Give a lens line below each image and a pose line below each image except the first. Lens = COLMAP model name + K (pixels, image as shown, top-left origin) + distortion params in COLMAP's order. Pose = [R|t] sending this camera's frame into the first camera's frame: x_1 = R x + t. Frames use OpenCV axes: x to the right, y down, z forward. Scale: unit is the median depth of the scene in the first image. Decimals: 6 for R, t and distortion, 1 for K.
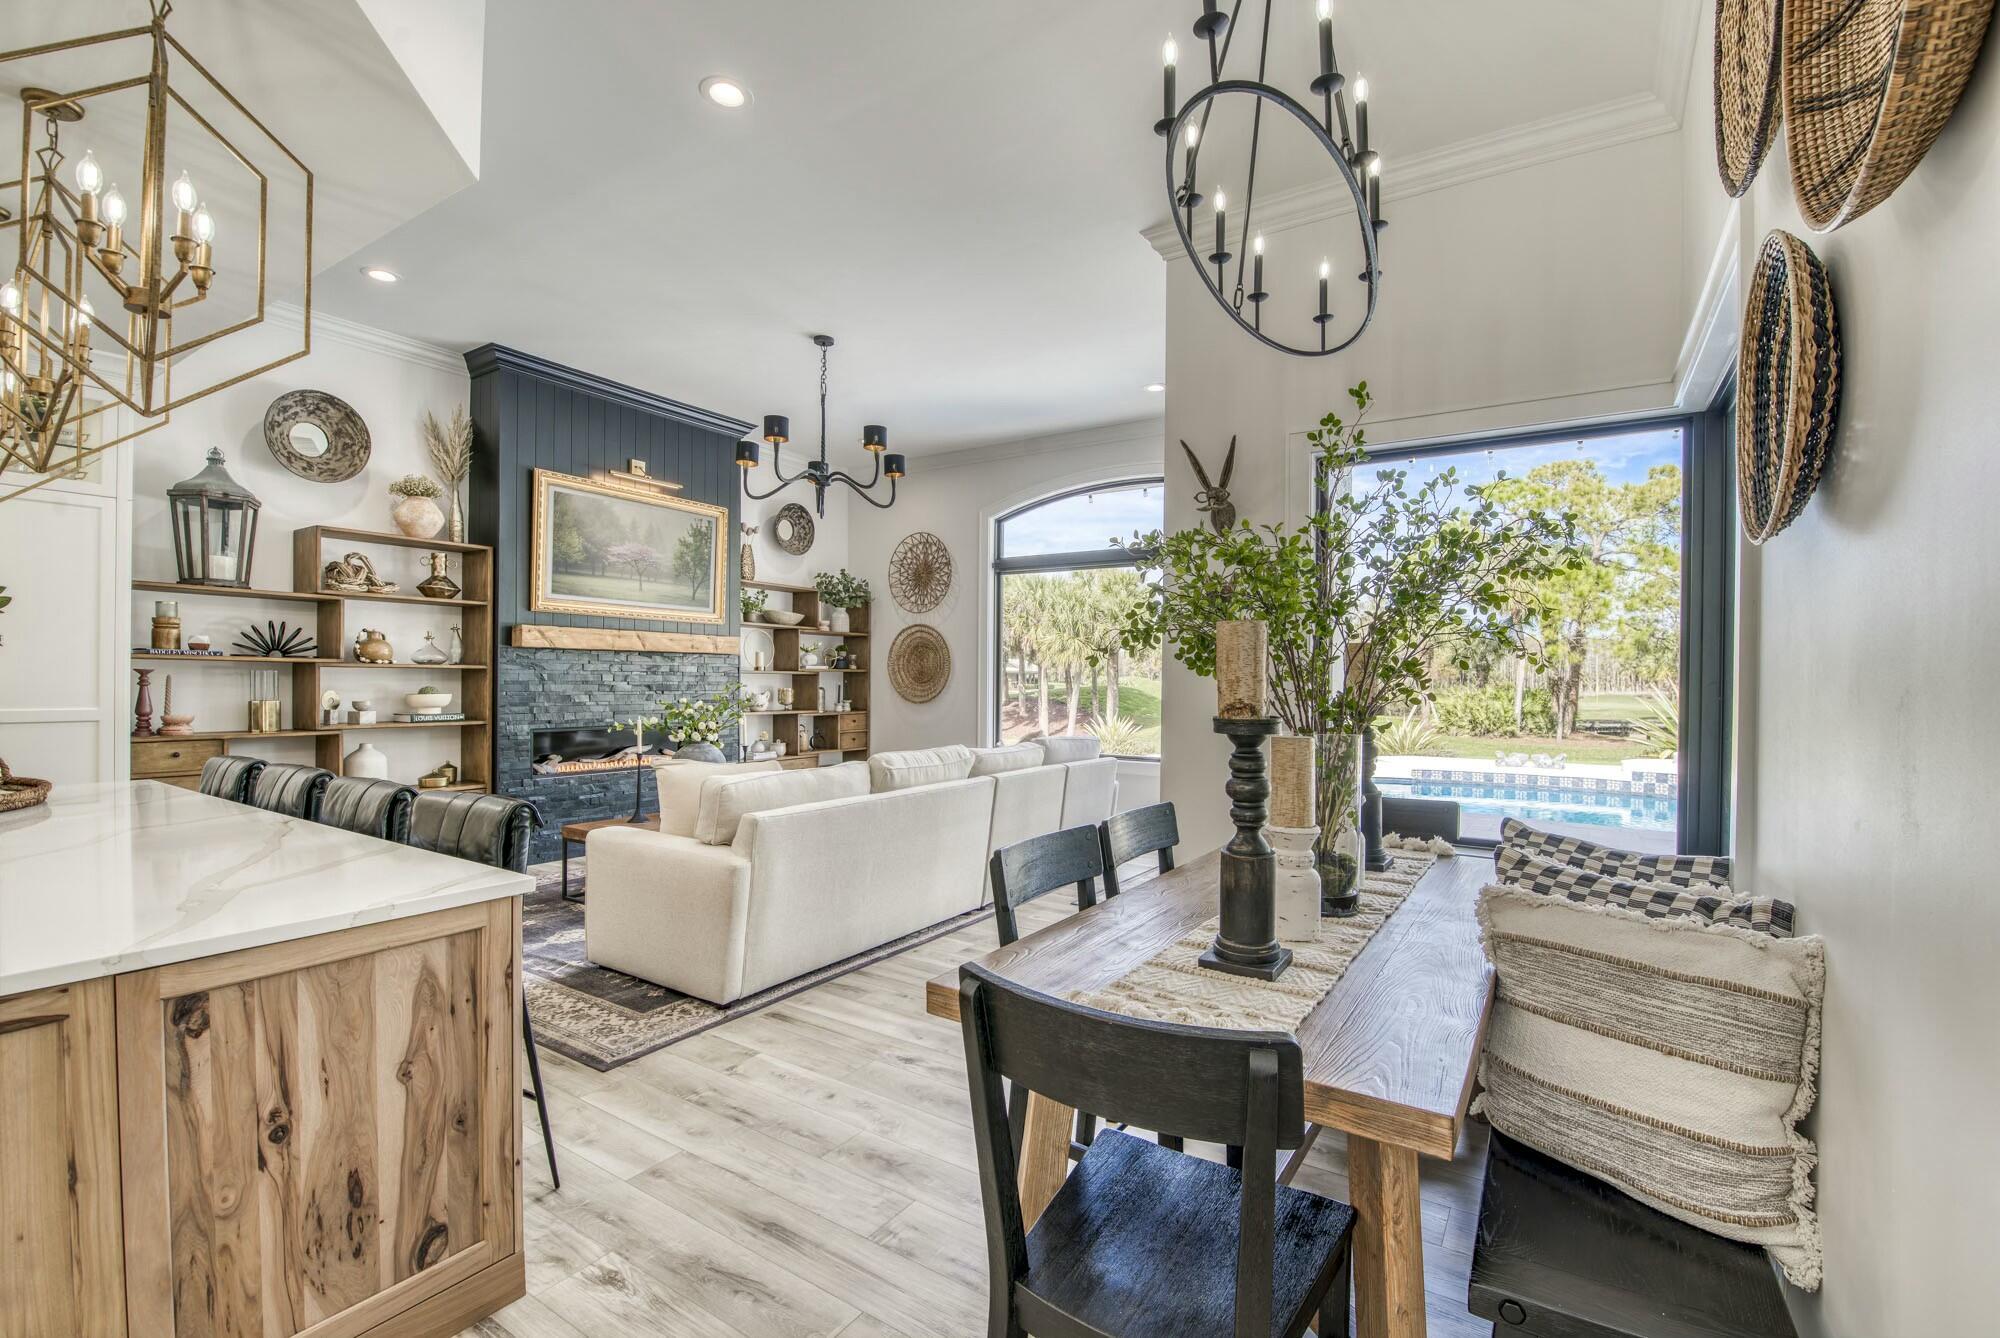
lens RADIAL K [[861.5, 0, 1020.7], [0, 861.5, 682.7], [0, 0, 1]] dist [-0.000186, -0.011951]
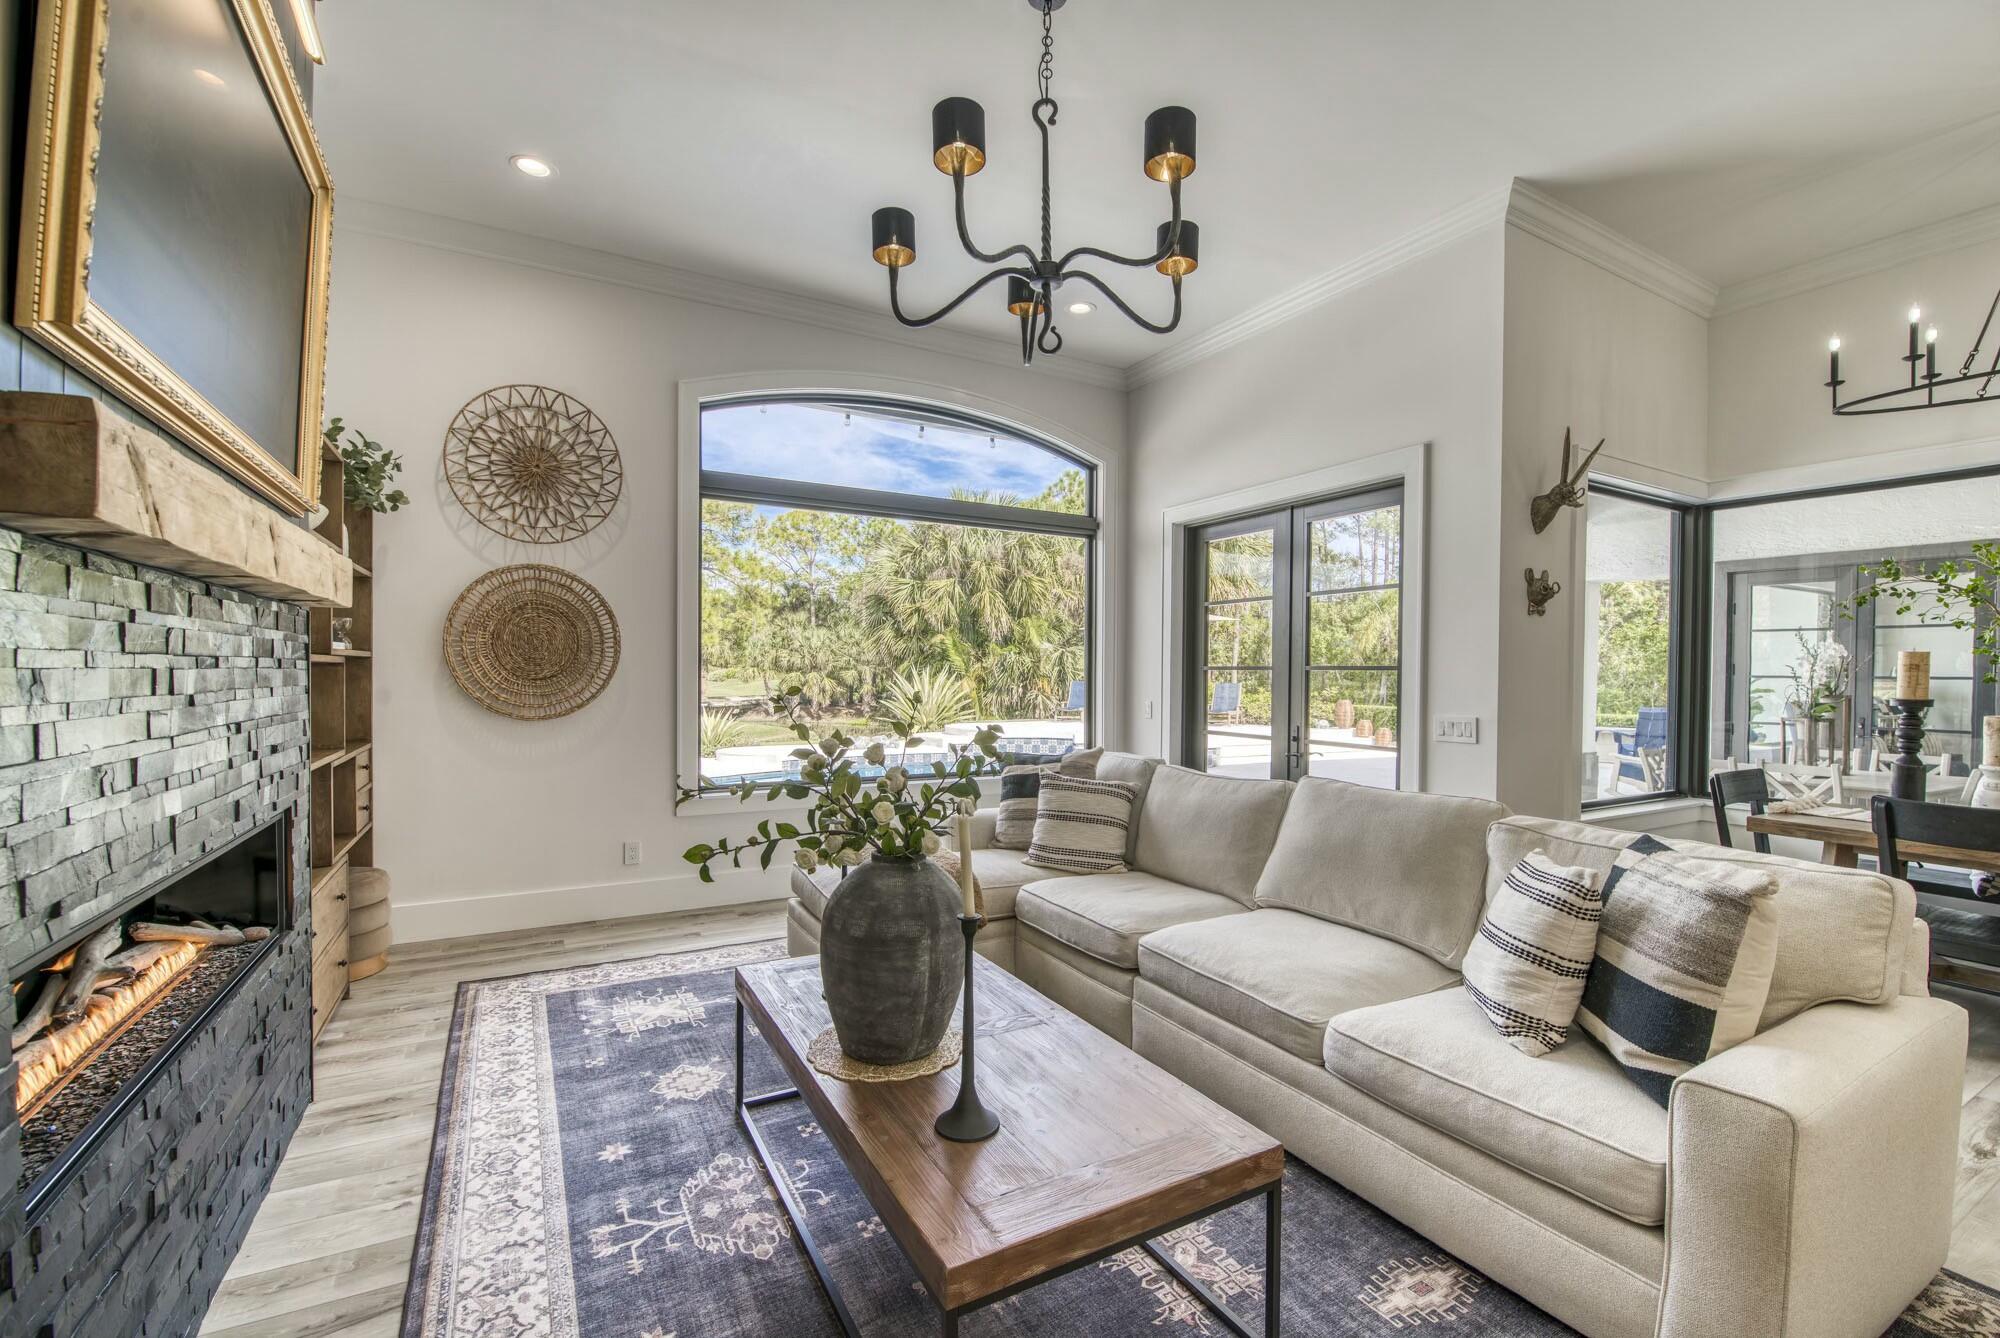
lens RADIAL K [[861.5, 0, 1020.7], [0, 861.5, 682.7], [0, 0, 1]] dist [-0.000186, -0.011951]
pose [[0.462365, -0.017252, 0.886522, -0.699329], [0.000947, 0.999820, 0.018963, -0.012026], [-0.886689, -0.007928, 0.462298, 0.809386]]
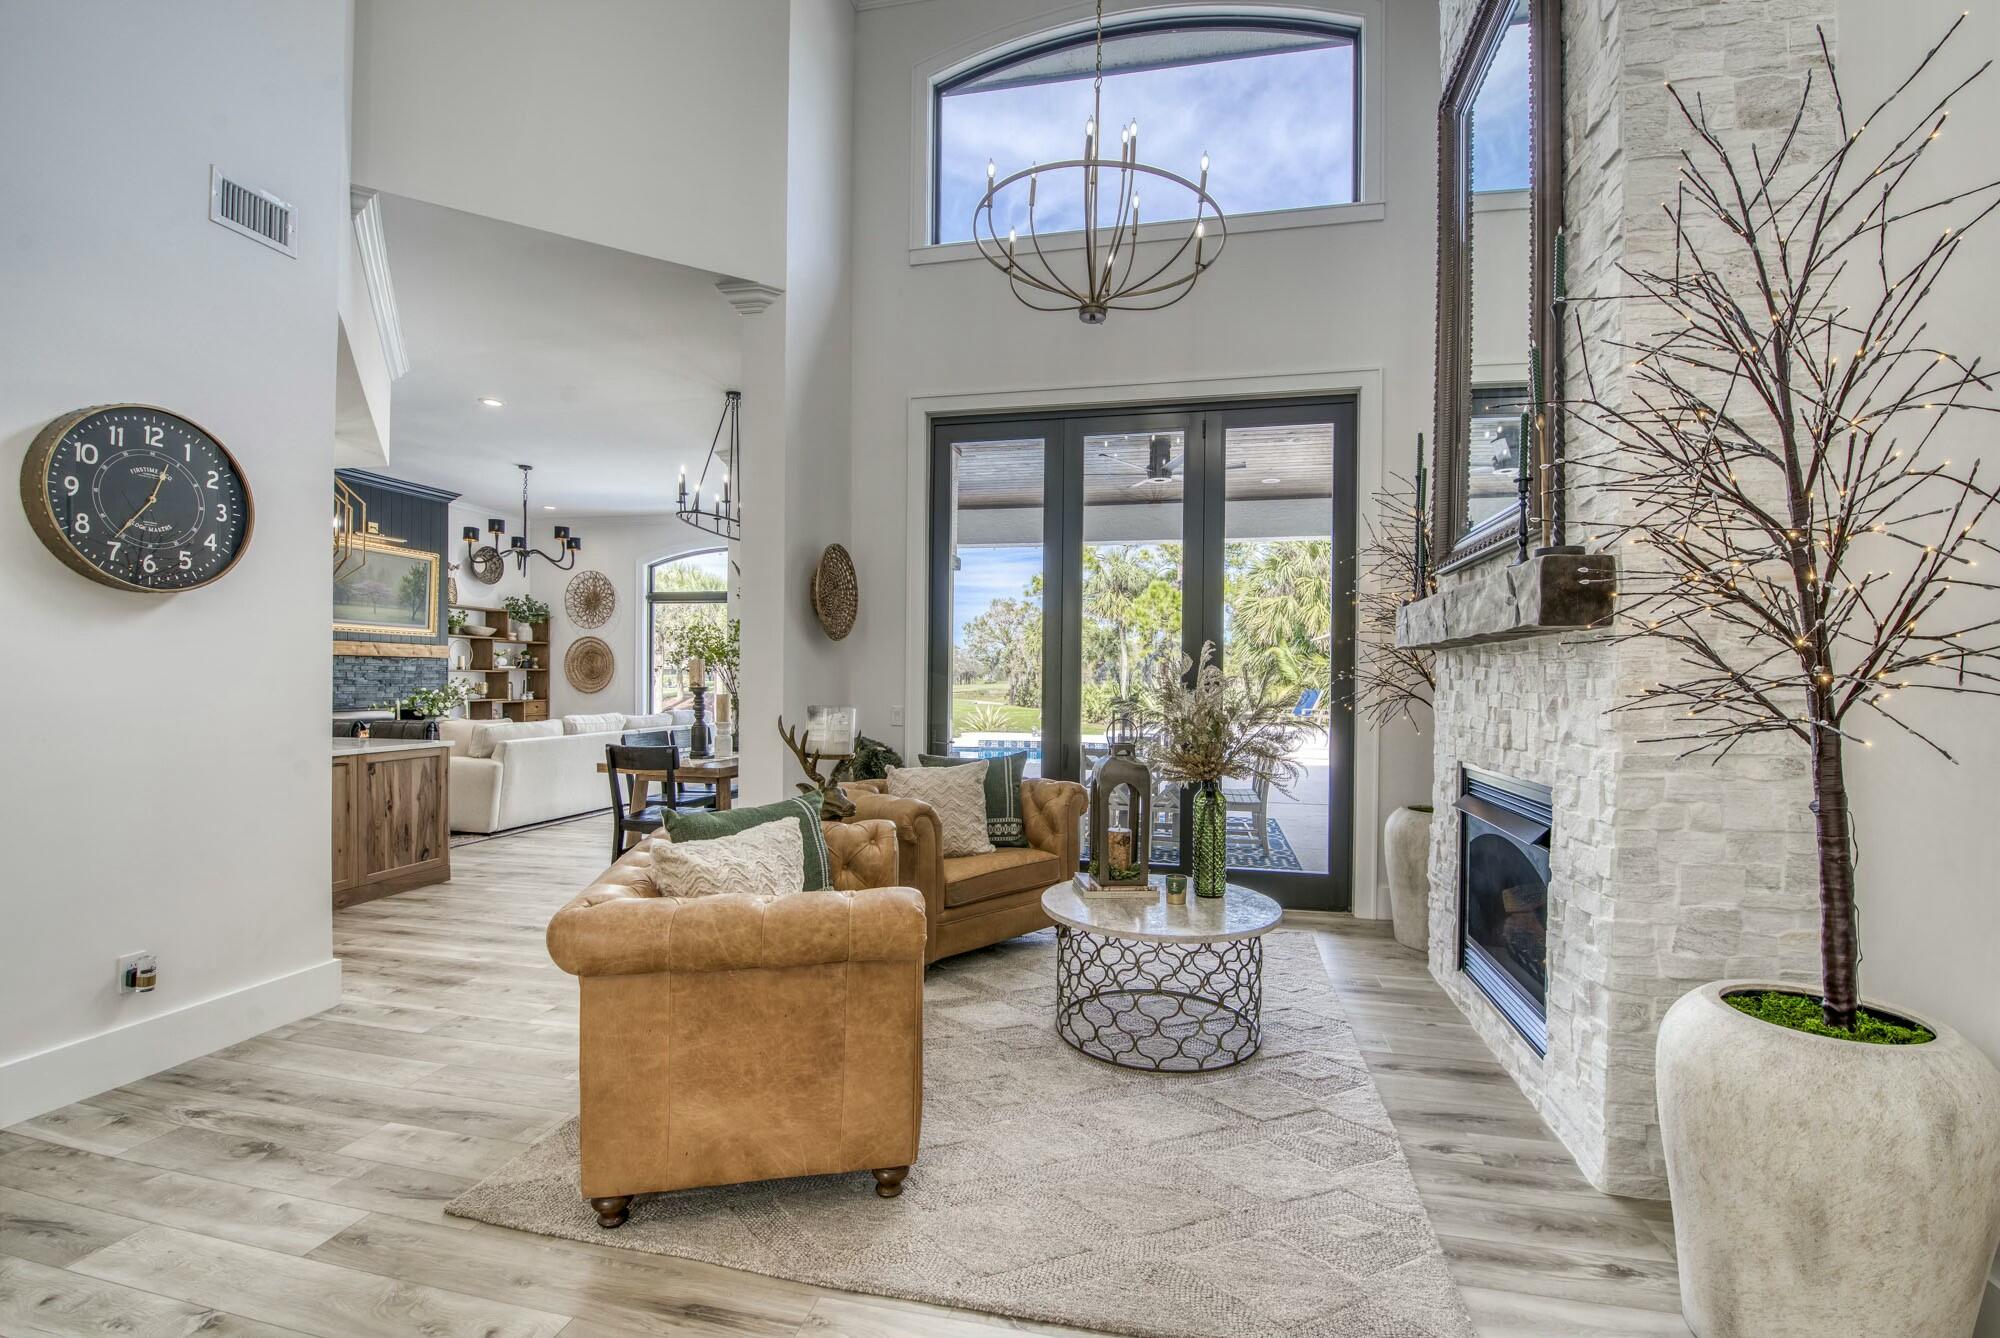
lens RADIAL K [[861.5, 0, 1020.7], [0, 861.5, 682.7], [0, 0, 1]] dist [-0.000186, -0.011951]
pose [[0.939083, -0.002125, 0.343684, 0.092846], [0.000952, 0.999993, 0.003581, 0.004013], [-0.343689, -0.003036, 0.939078, -0.872174]]
